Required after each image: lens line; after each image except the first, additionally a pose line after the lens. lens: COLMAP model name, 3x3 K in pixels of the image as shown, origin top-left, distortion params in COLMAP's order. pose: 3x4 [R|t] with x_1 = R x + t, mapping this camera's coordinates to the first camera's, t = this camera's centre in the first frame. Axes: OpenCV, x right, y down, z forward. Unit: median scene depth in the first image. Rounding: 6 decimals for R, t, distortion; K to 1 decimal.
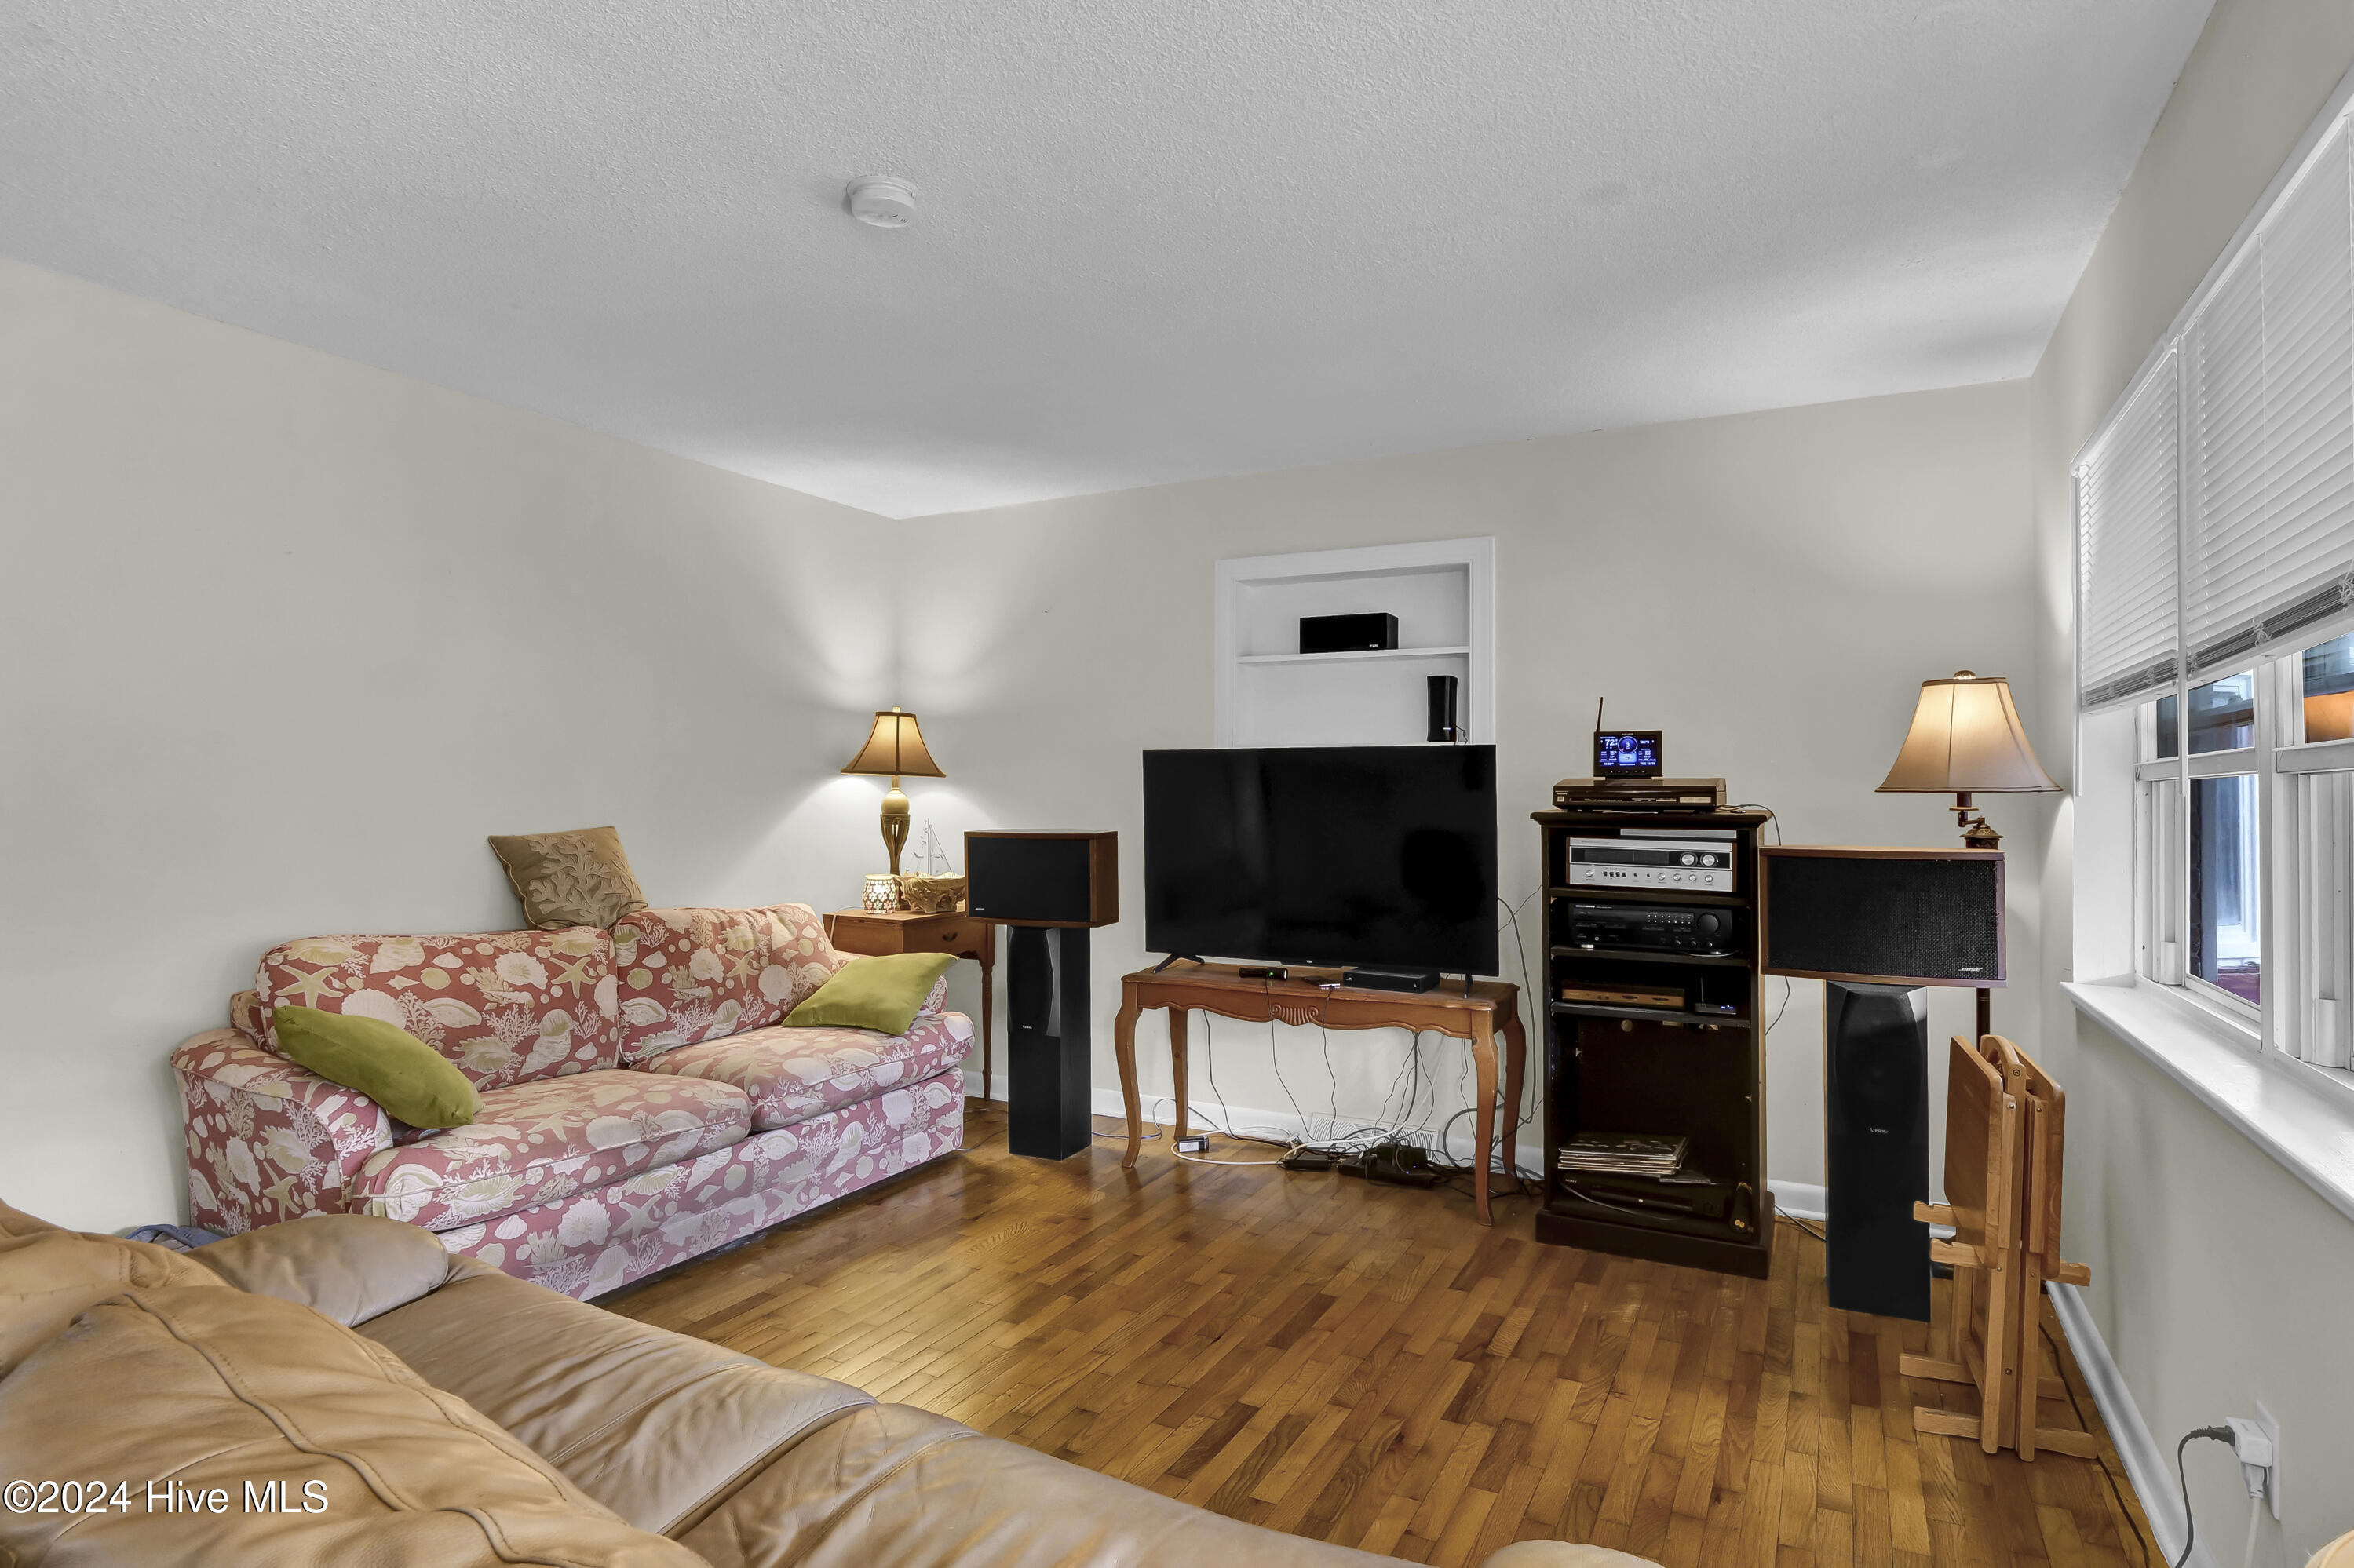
lens RADIAL K [[1200.4, 0, 1188.8], [0, 1200.4, 786.3], [0, 0, 1]] dist [-0.010992, -0.000139]
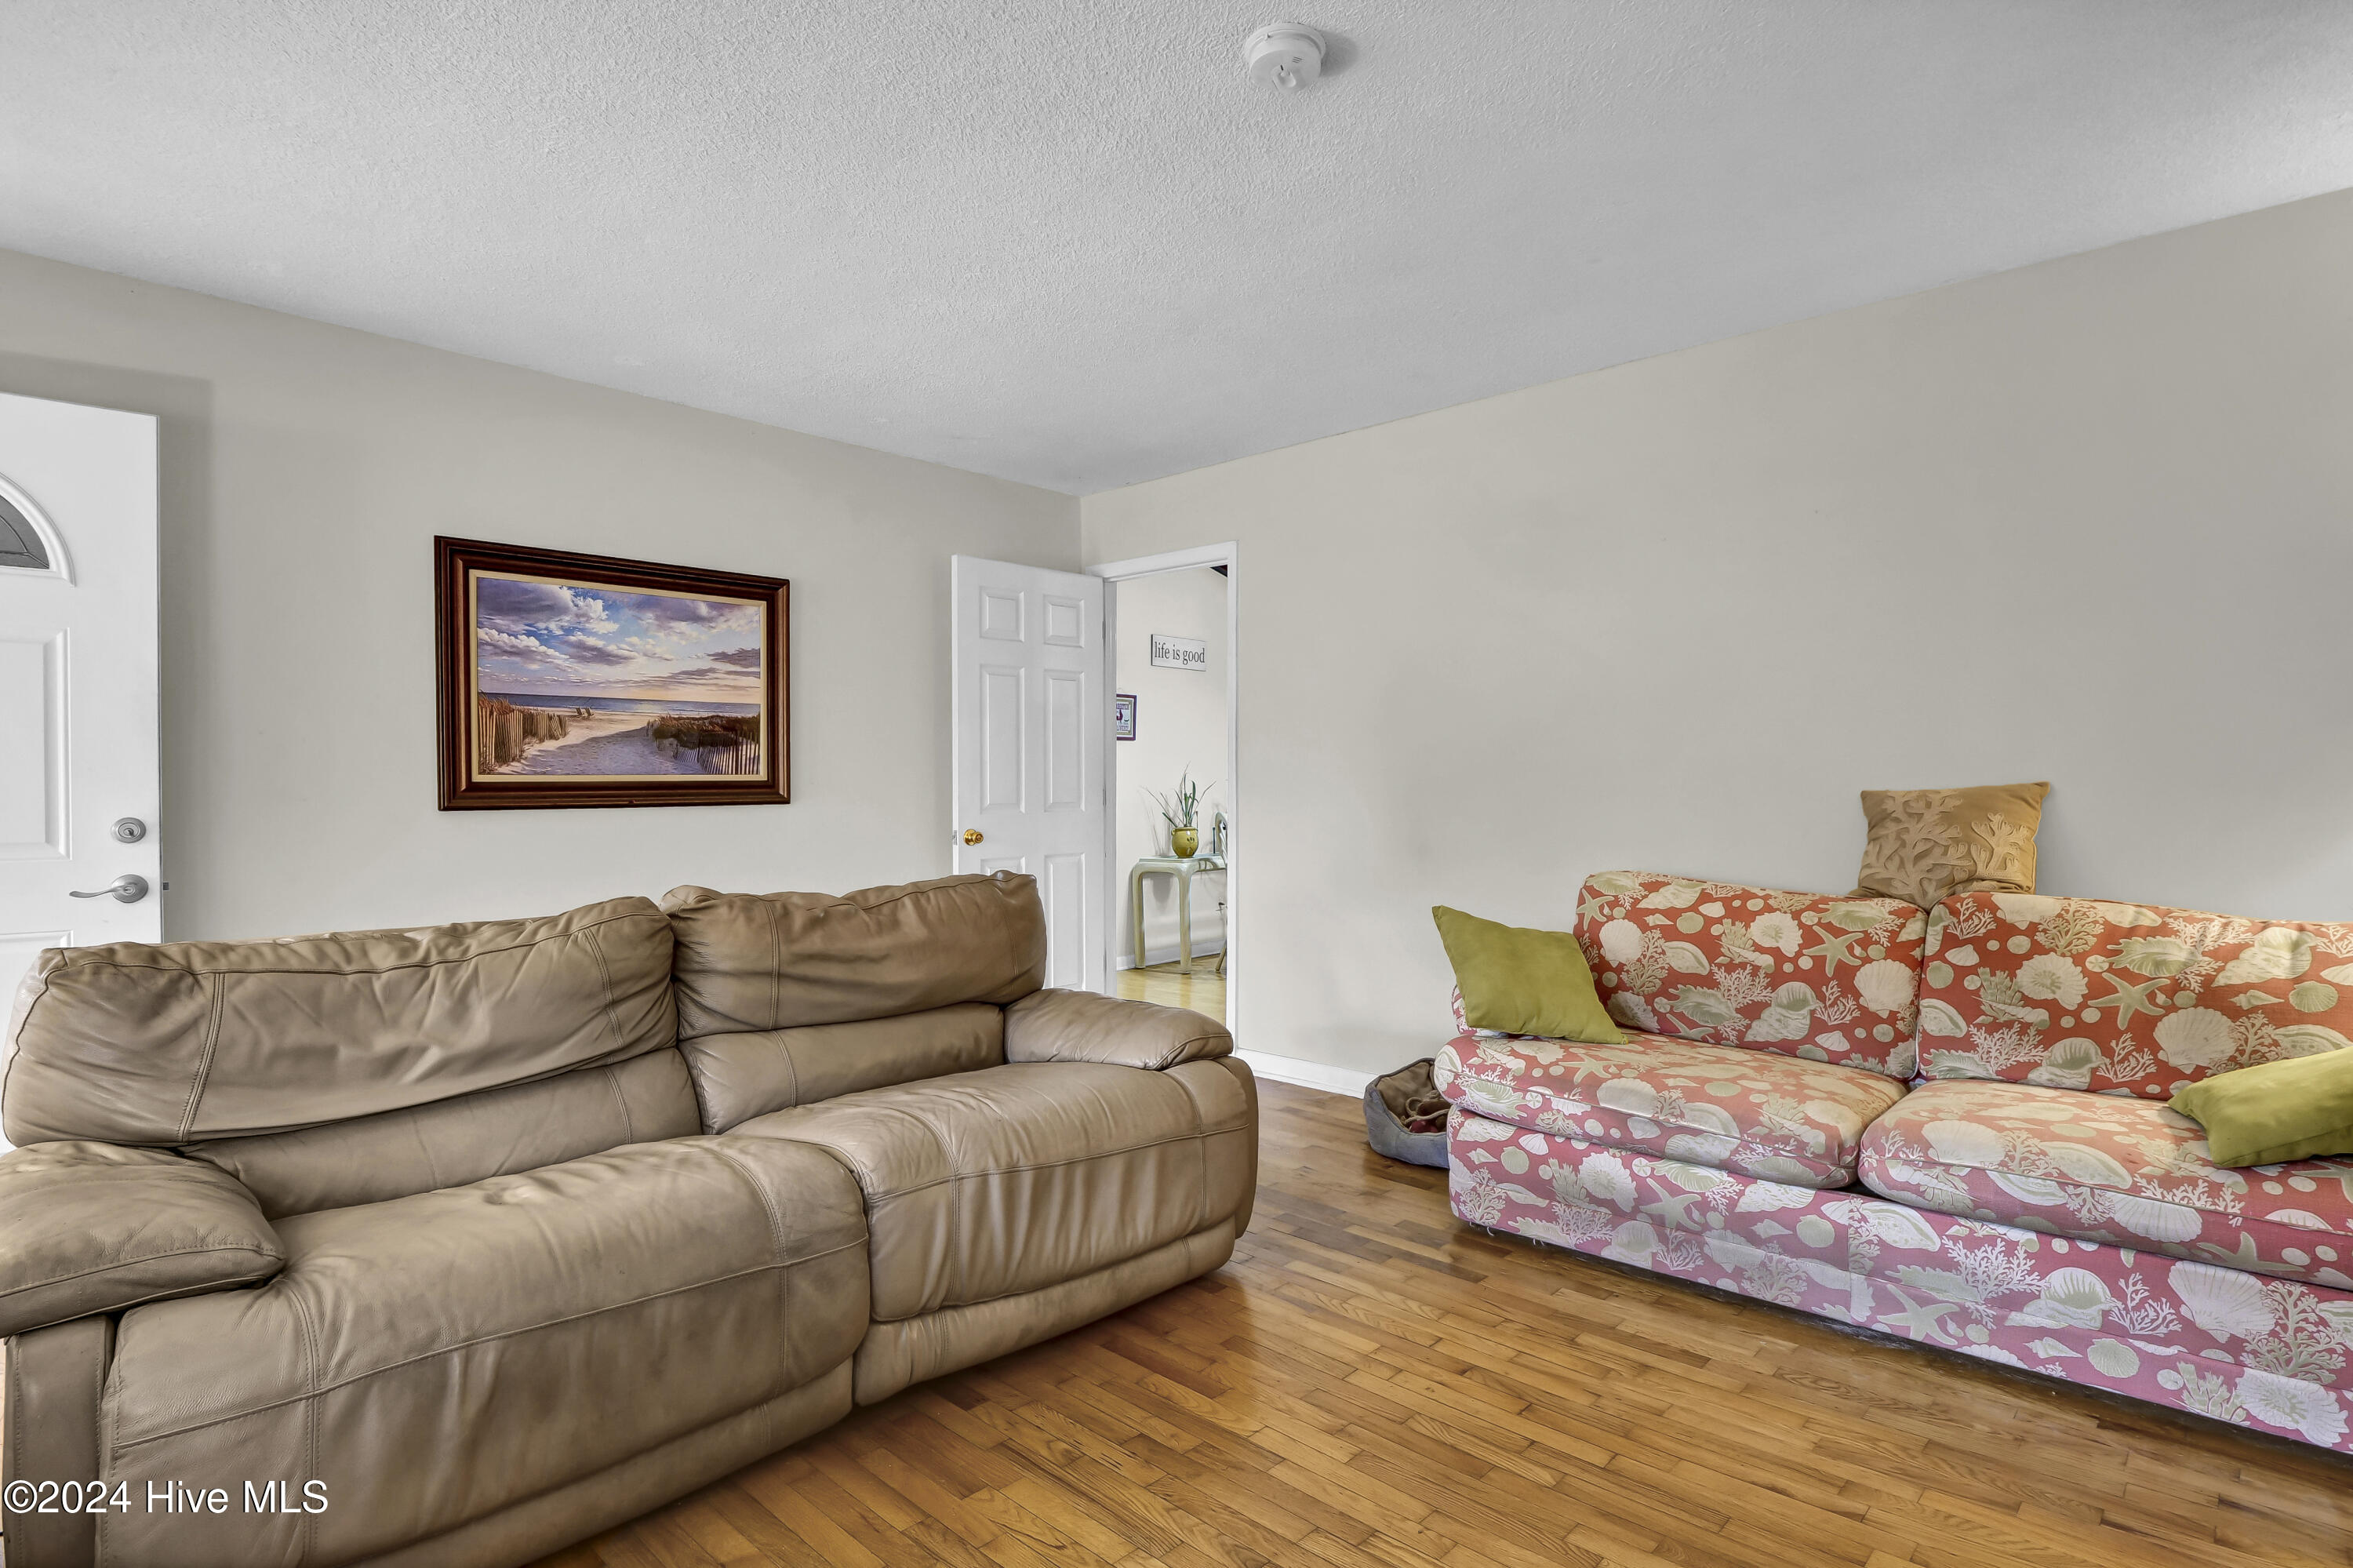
lens RADIAL K [[1200.0, 0, 1188.3], [0, 1200.0, 786.3], [0, 0, 1]] dist [-0.010992, -0.000139]
pose [[-0.252674, 0.000777, -0.967551, 0.439154], [0.010816, 0.999939, -0.002022, 0.036376], [0.967491, -0.010976, -0.252667, 0.767172]]
